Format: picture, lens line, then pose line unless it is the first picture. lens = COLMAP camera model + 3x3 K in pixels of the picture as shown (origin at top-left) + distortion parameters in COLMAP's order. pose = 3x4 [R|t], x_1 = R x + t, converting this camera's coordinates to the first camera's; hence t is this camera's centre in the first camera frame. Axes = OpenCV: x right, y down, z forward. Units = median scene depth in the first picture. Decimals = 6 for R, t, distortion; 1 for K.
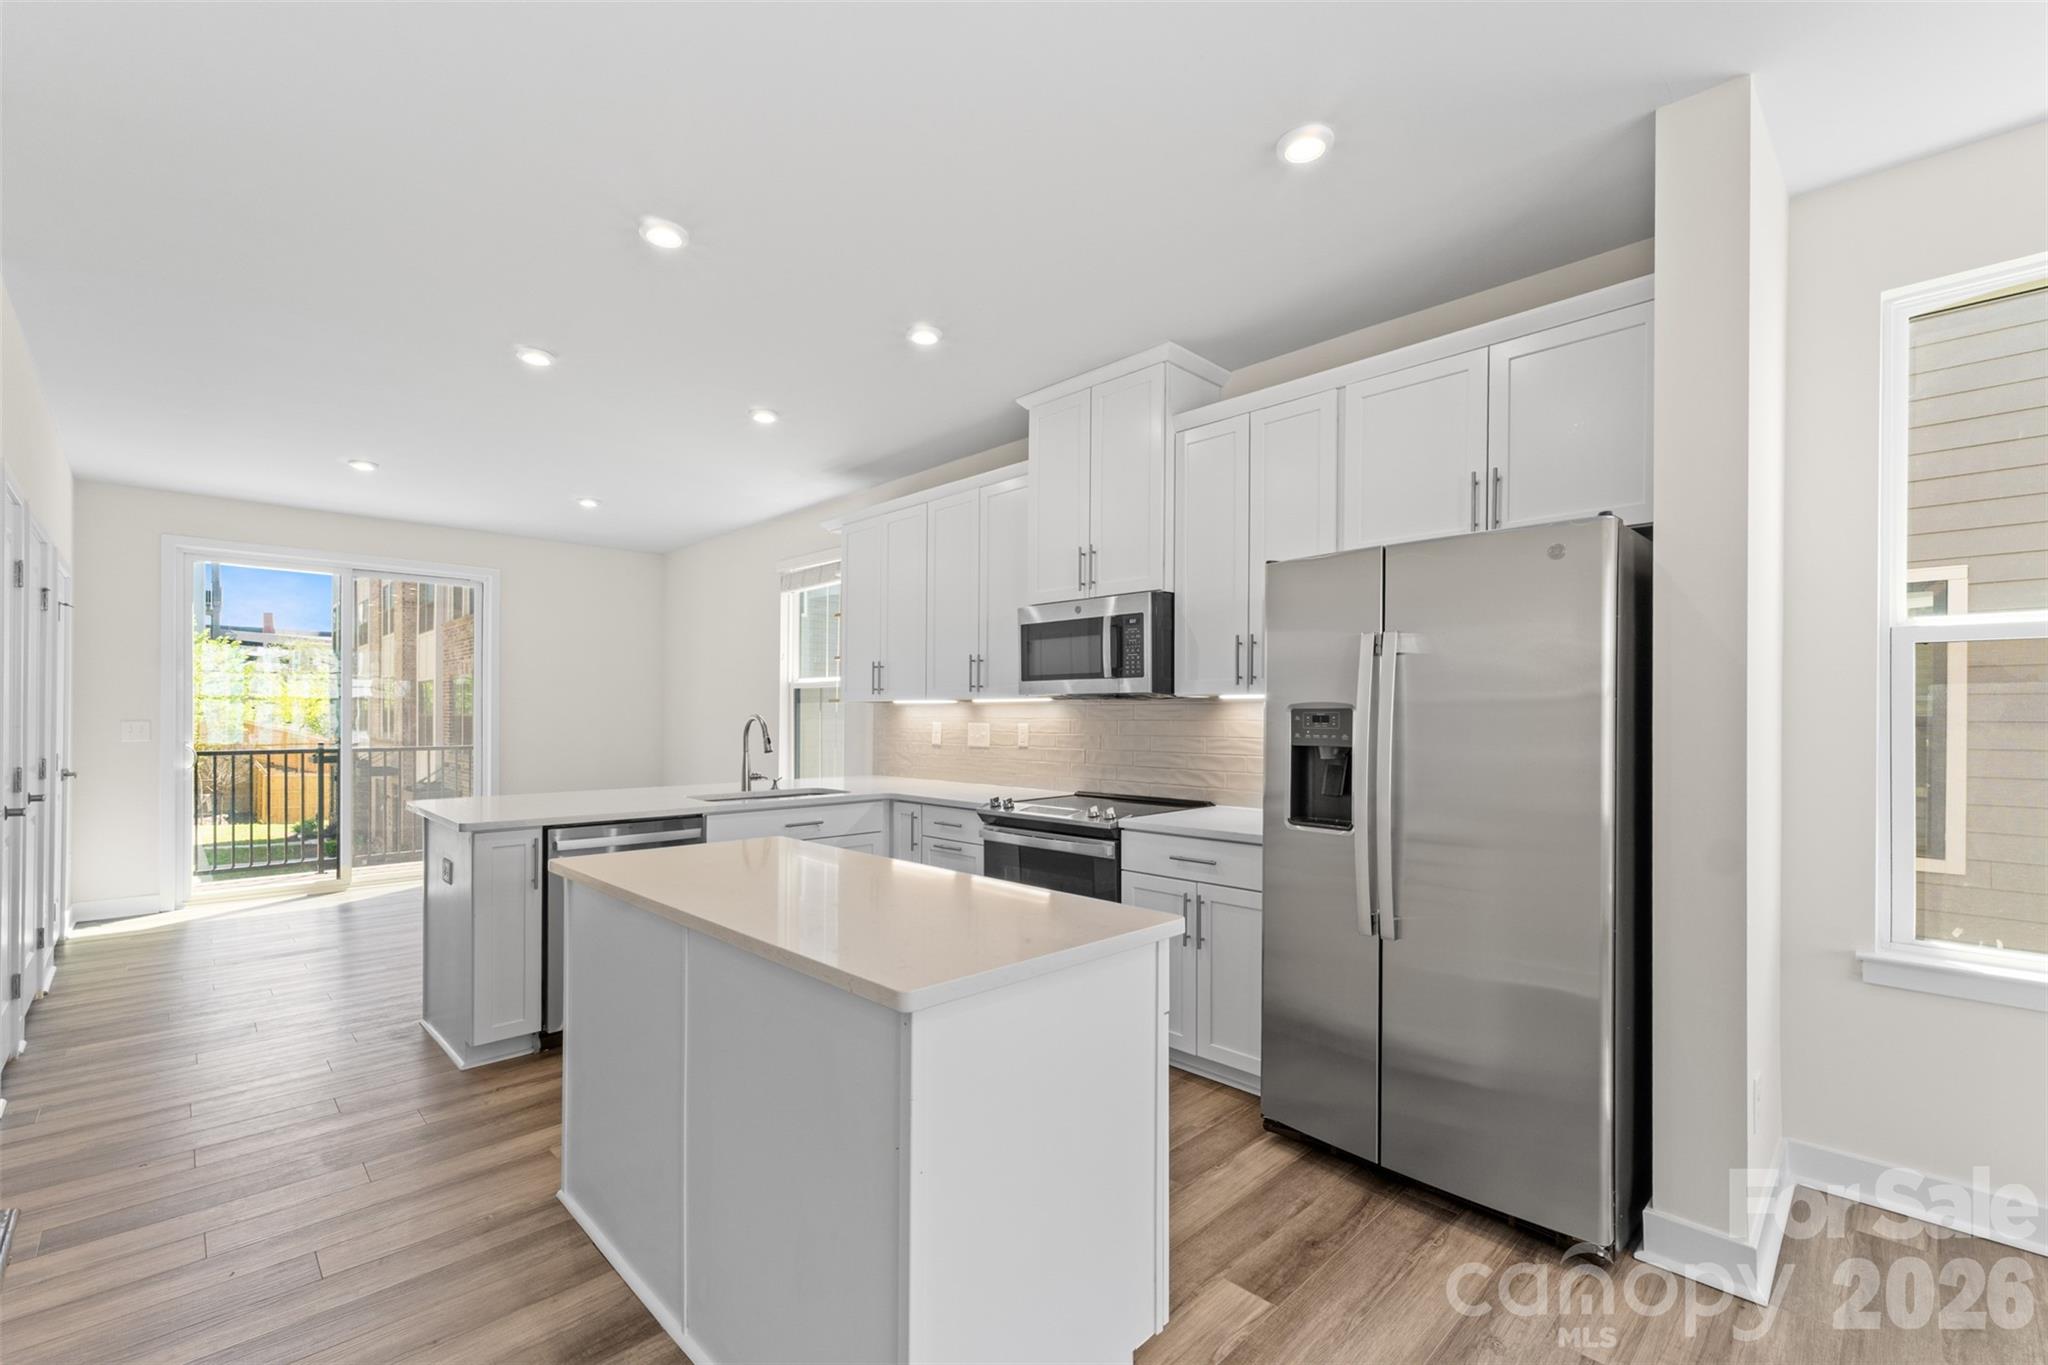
lens RADIAL K [[867.1, 0, 1021.7], [0, 867.1, 714.2], [0, 0, 1]] dist [-0.001105, -0.000038]
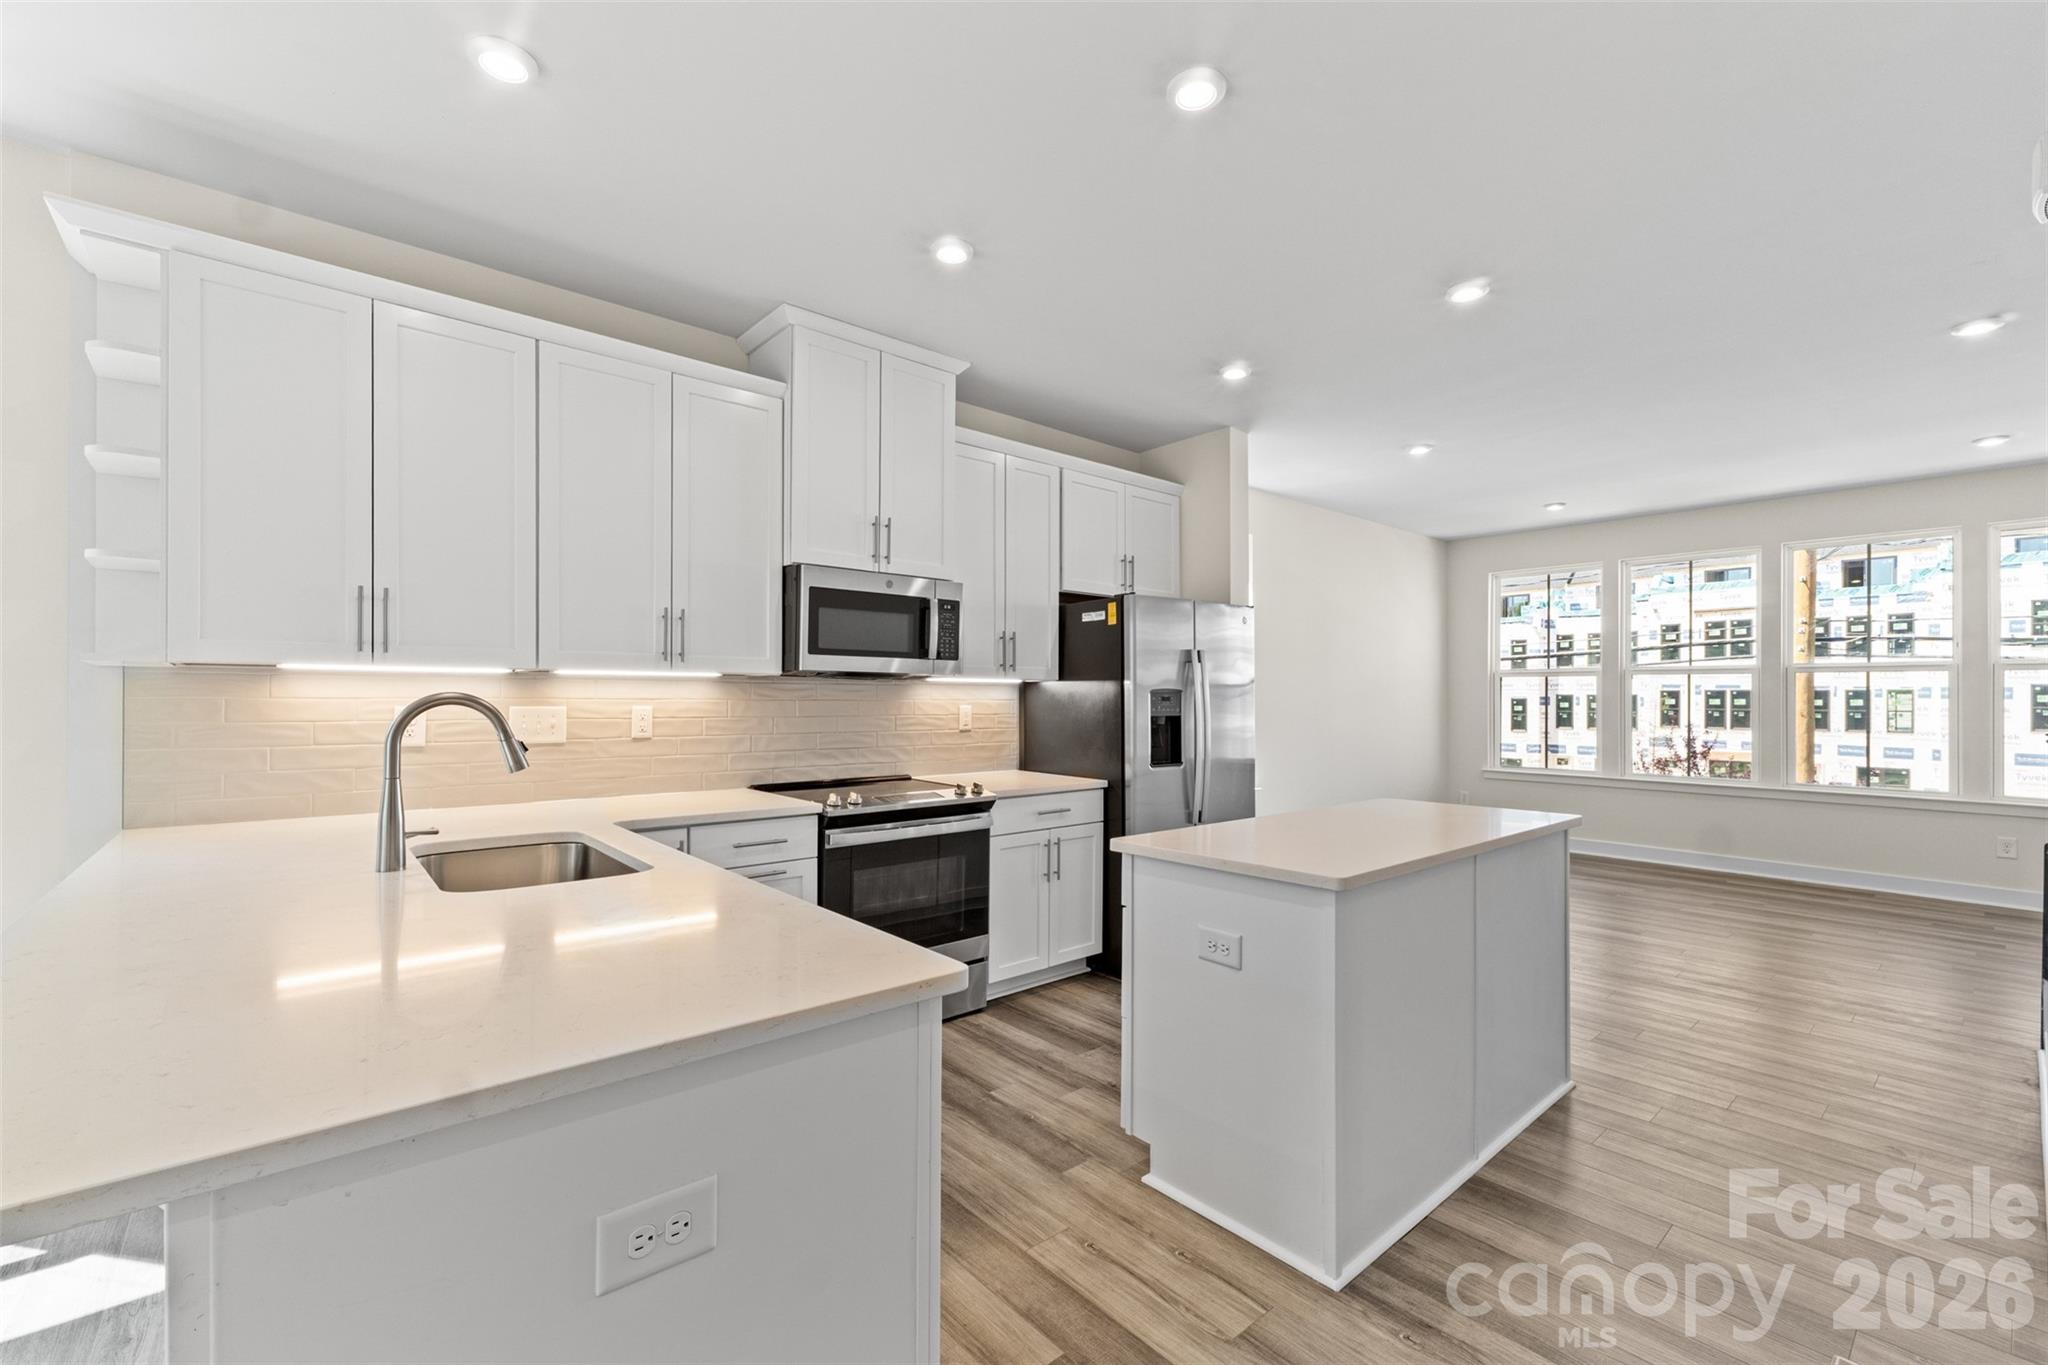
lens RADIAL K [[867.1, 0, 1020.9], [0, 867.1, 687.2], [0, 0, 1]] dist [-0.001105, -0.000038]
pose [[0.068200, 0.005917, 0.997654, -0.886708], [-0.006346, 0.999965, -0.005497, -0.003899], [-0.997651, -0.005956, 0.068235, 0.804193]]
